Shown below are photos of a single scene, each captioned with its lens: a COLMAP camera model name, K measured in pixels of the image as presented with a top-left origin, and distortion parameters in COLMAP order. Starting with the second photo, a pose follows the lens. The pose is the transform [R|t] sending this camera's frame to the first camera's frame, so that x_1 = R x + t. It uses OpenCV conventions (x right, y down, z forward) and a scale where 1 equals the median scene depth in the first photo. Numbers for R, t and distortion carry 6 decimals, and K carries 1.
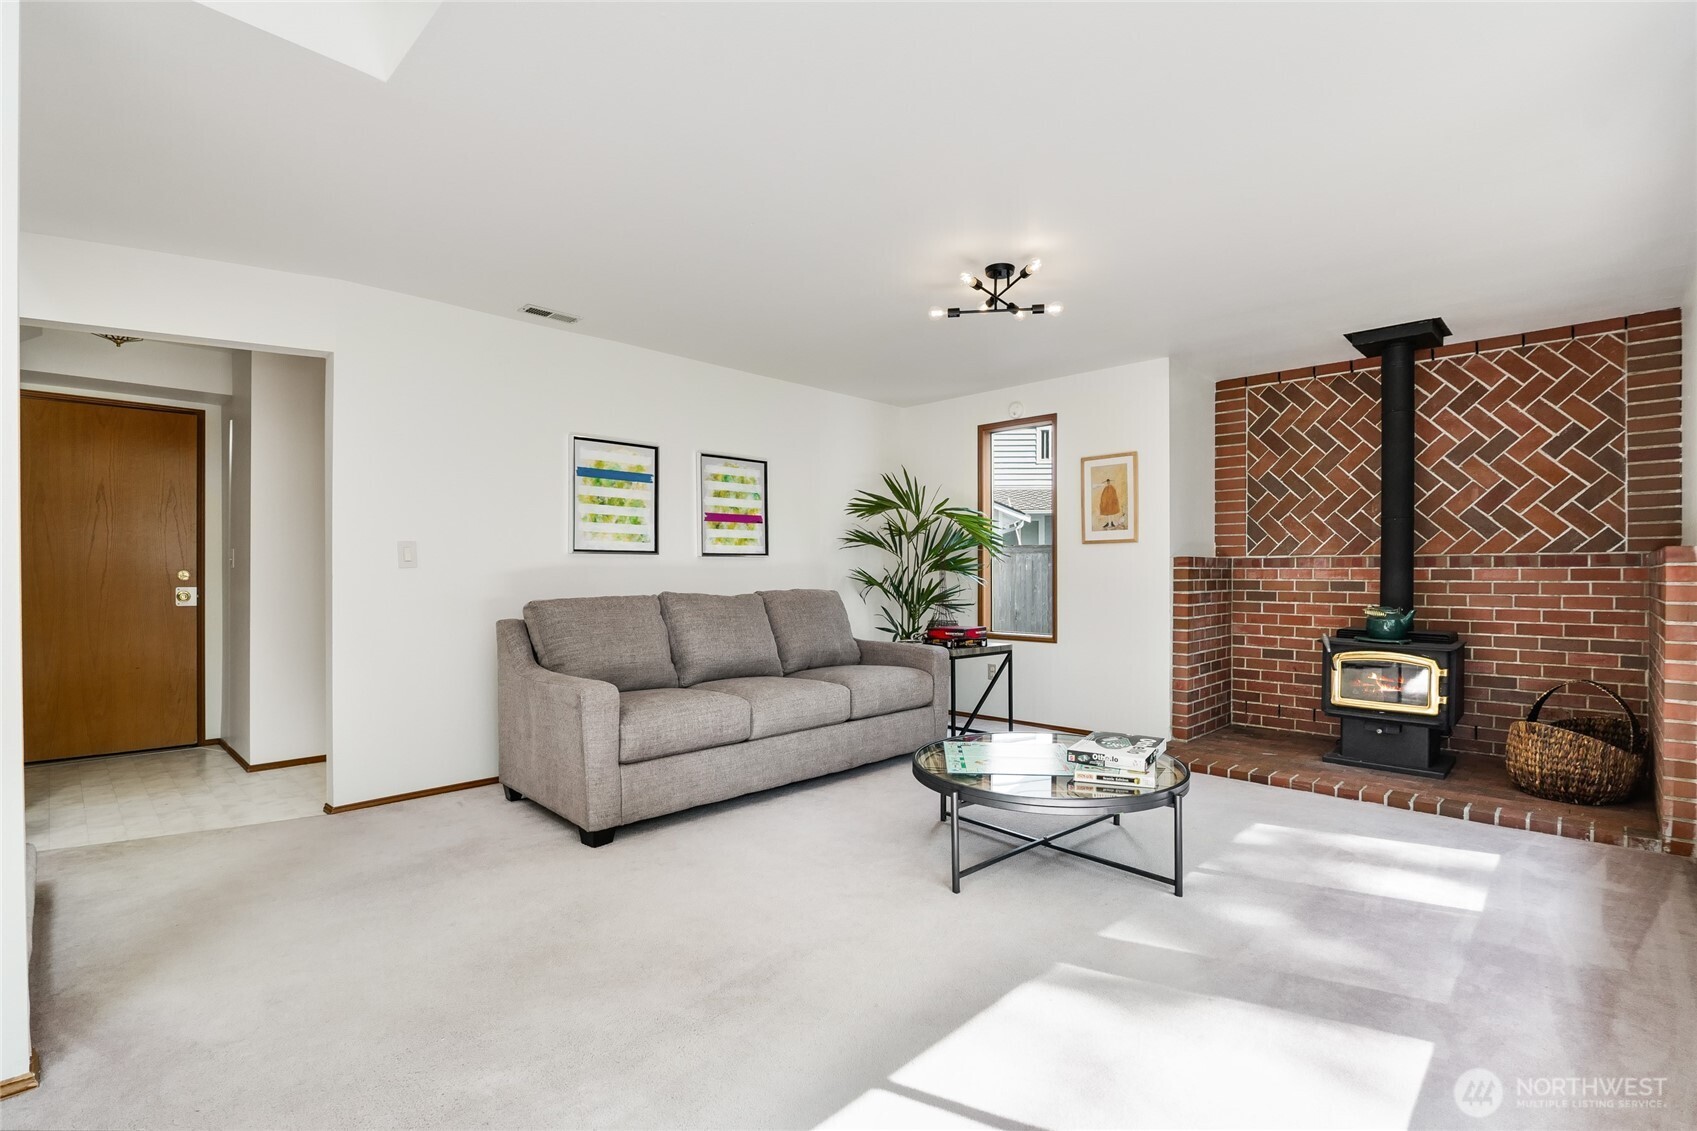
lens RADIAL K [[787.4, 0, 847.8], [0, 787.4, 574.4], [0, 0, 1]] dist [-0.015454, 0.001827]
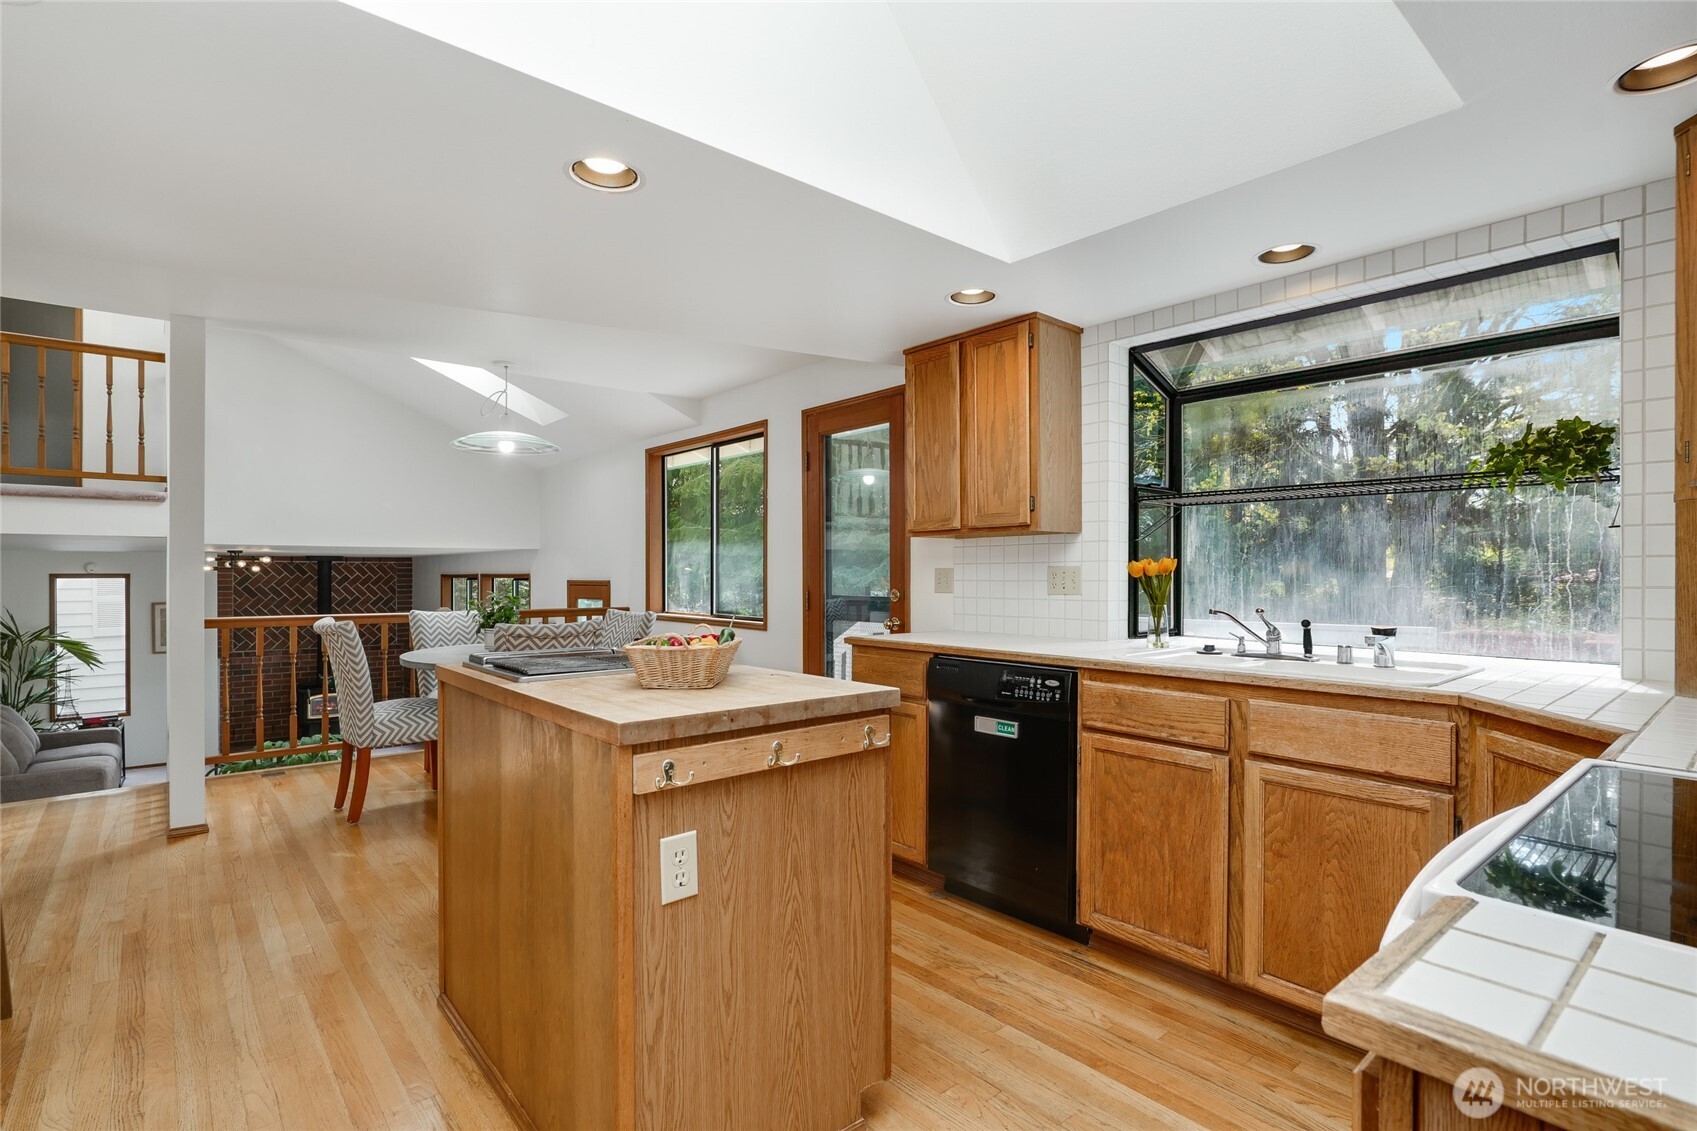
lens RADIAL K [[821.4, 0, 854.7], [0, 821.4, 566.4], [0, 0, 1]] dist [-0.010854, 0.000354]
pose [[0.081225, 0.006901, 0.996672, -1.398045], [0.004898, 0.999961, -0.007323, -0.218589], [-0.996684, 0.005476, 0.081188, -0.676435]]
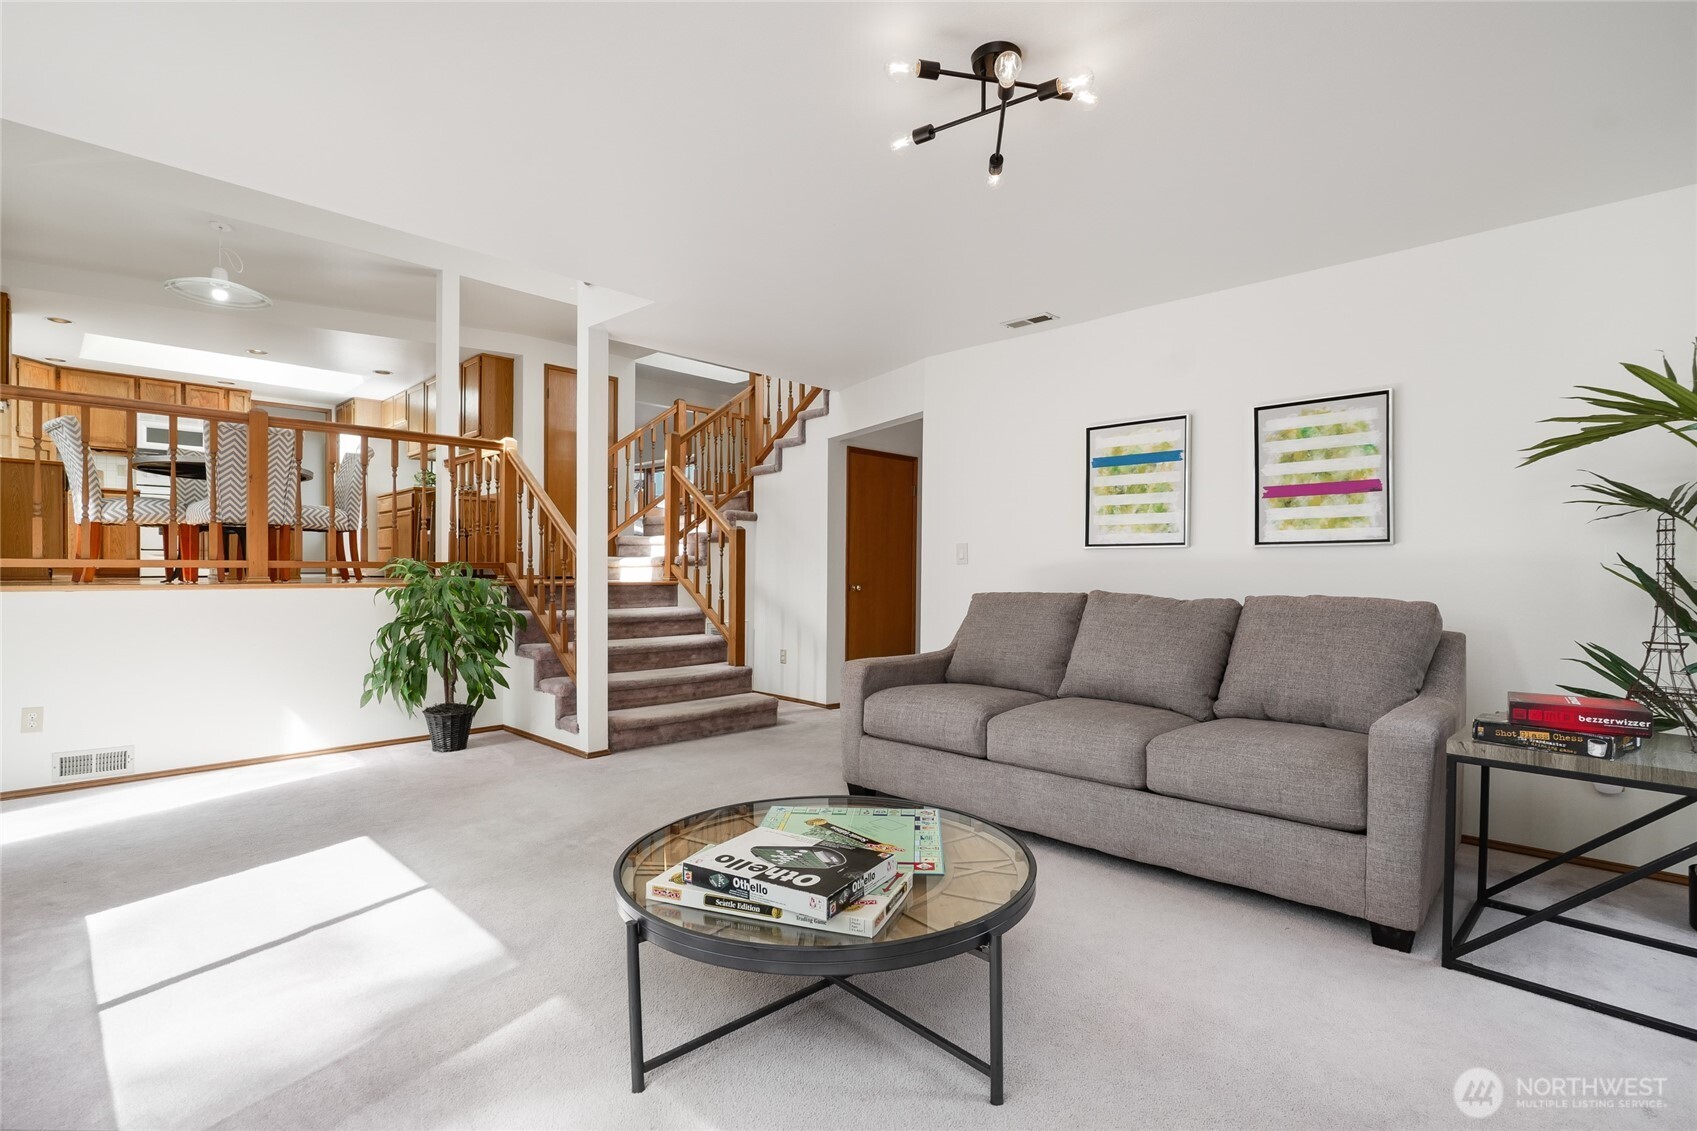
lens RADIAL K [[821.4, 0, 876.2], [0, 821.4, 572.0], [0, 0, 1]] dist [-0.010854, 0.000354]
pose [[0.004539, 0.001554, -0.999988, 0.647084], [-0.010397, 0.999945, 0.001506, 0.002866], [0.999936, 0.010390, 0.004555, 0.721759]]
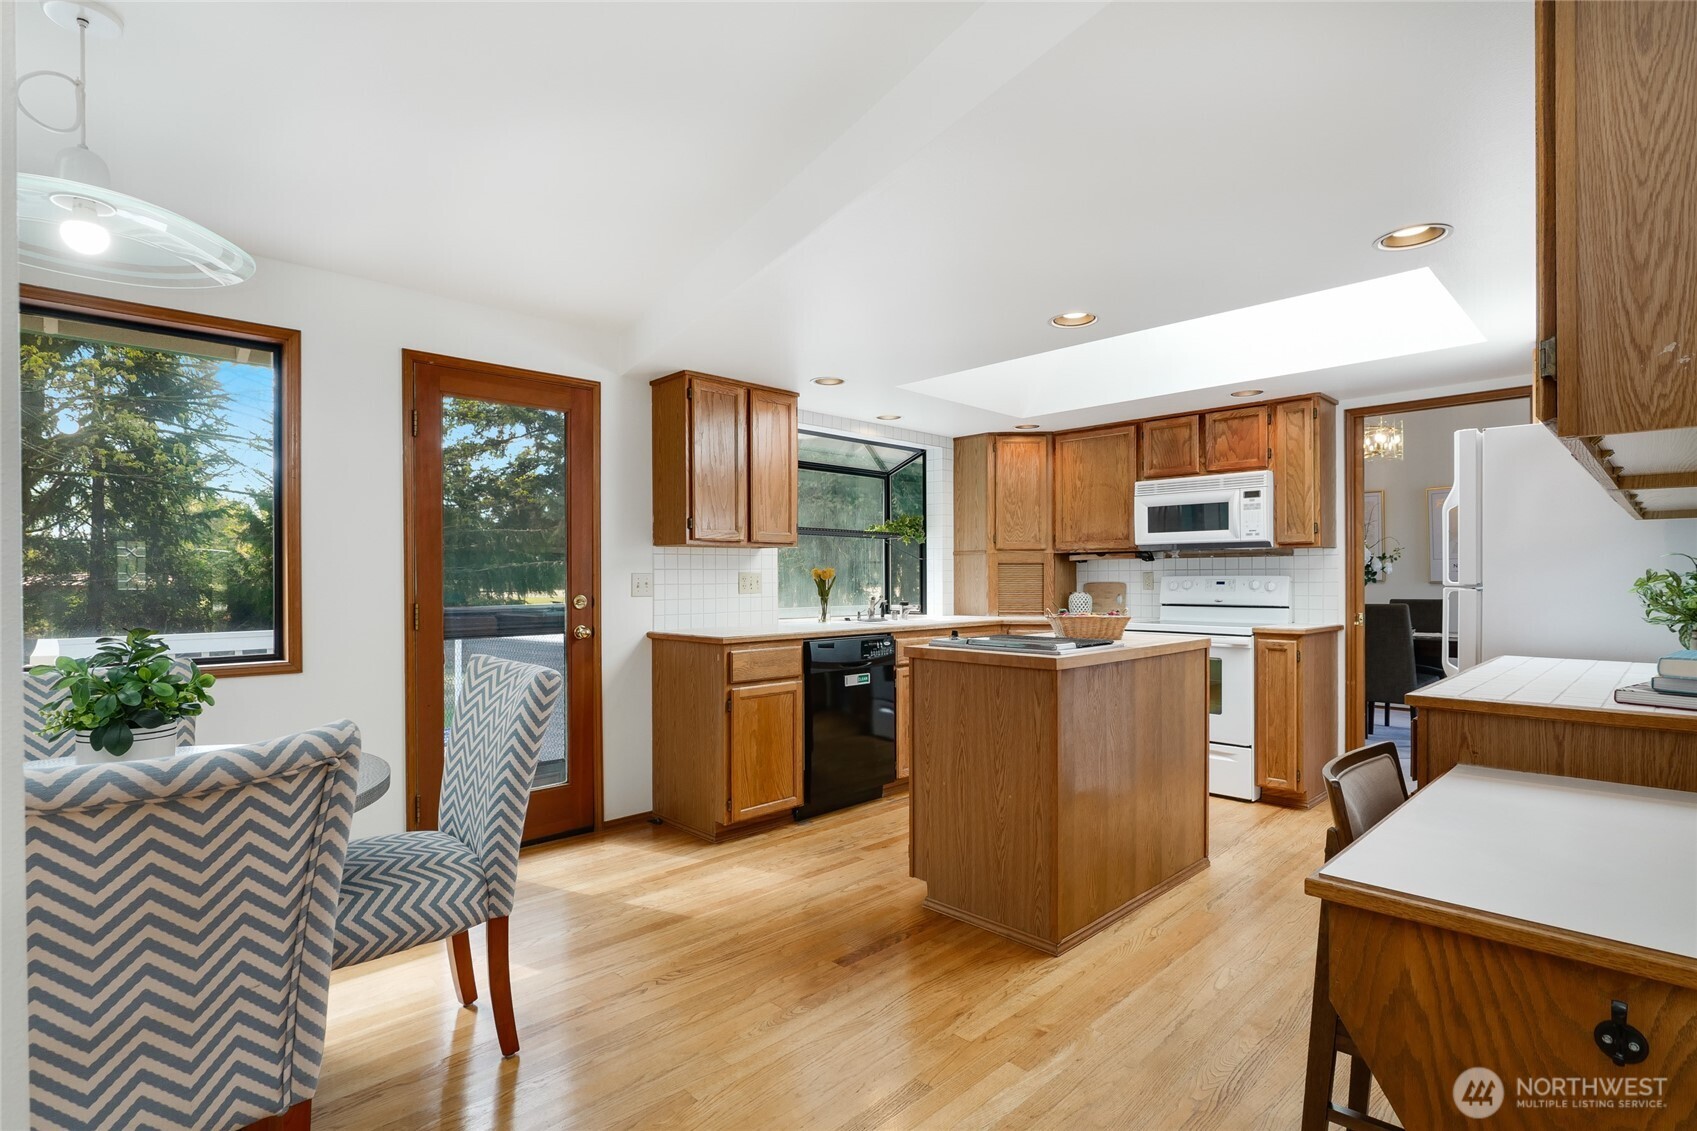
lens RADIAL K [[821.4, 0, 853.4], [0, 821.4, 568.5], [0, 0, 1]] dist [-0.010854, 0.000354]
pose [[-0.999945, 0.003052, 0.010030, -0.835185], [0.003012, 0.999987, -0.004032, -0.223344], [-0.010043, -0.004002, -0.999942, 0.118812]]
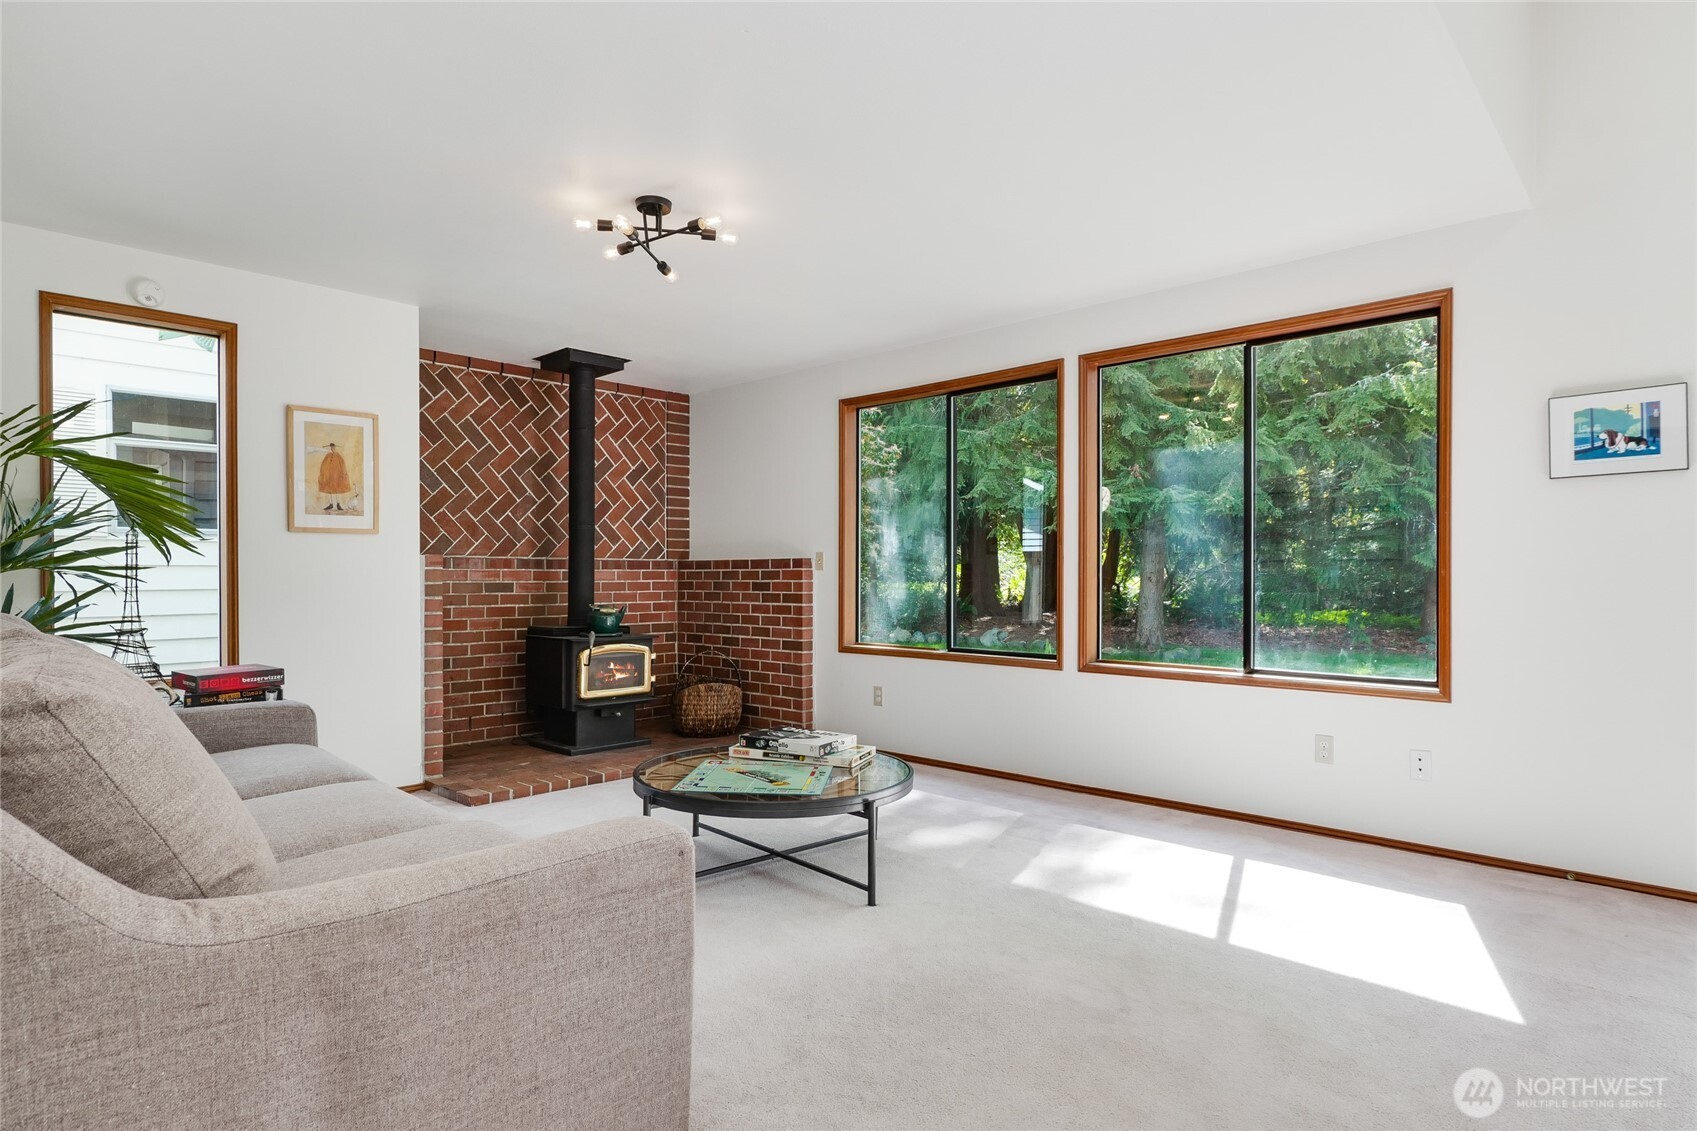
lens RADIAL K [[922.1, 0, 850.0], [0, 922.1, 574.1], [0, 0, 1]] dist [-0.004276, -0.001523]
pose [[-0.021785, 0.001145, 0.999762, -0.537708], [0.003035, 0.999995, -0.001079, 0.000428], [-0.999758, 0.003011, -0.021789, 0.567444]]
